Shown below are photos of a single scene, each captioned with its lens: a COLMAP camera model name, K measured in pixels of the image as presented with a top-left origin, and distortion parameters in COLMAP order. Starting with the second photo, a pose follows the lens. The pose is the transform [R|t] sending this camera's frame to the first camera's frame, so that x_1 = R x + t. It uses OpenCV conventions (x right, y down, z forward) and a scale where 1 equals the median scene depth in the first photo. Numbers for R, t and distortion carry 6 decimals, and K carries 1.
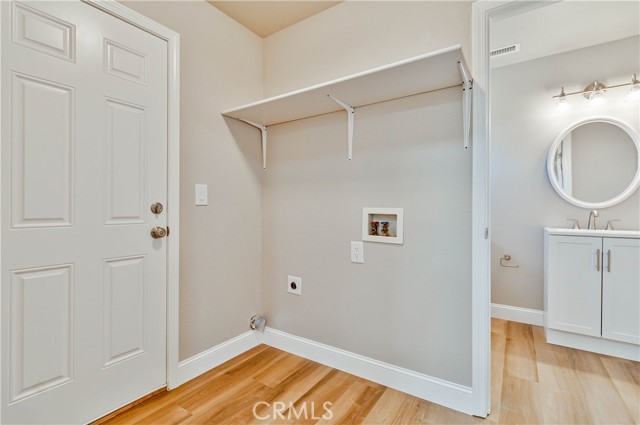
lens RADIAL K [[296.6, 0, 321.9], [0, 296.6, 208.9], [0, 0, 1]] dist [0.003094, 0.002066]
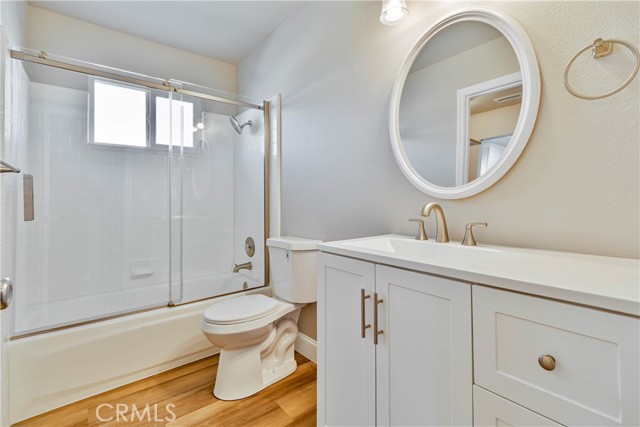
lens RADIAL K [[296.6, 0, 319.6], [0, 296.6, 207.1], [0, 0, 1]] dist [0.003094, 0.002066]
pose [[0.949057, -0.000731, -0.315103, 0.871390], [0.005360, 0.999890, 0.013822, 0.004874], [0.315059, -0.014807, 0.948957, 0.479513]]
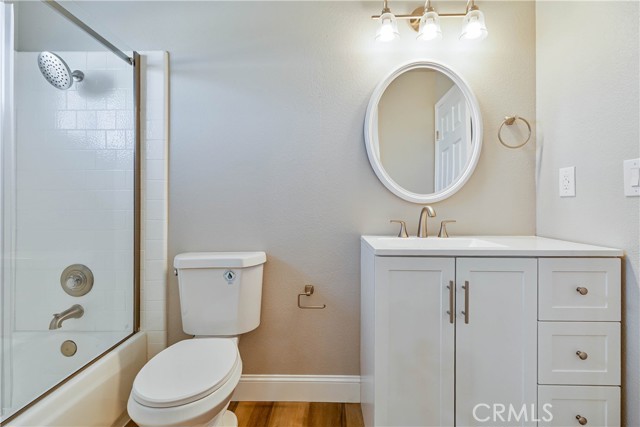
lens RADIAL K [[296.6, 0, 319.2], [0, 296.6, 210.4], [0, 0, 1]] dist [0.003094, 0.002066]
pose [[0.850597, -0.013111, 0.525655, 0.399695], [0.005337, 0.999853, 0.016302, 0.002837], [-0.525791, -0.011061, 0.850542, 0.590202]]
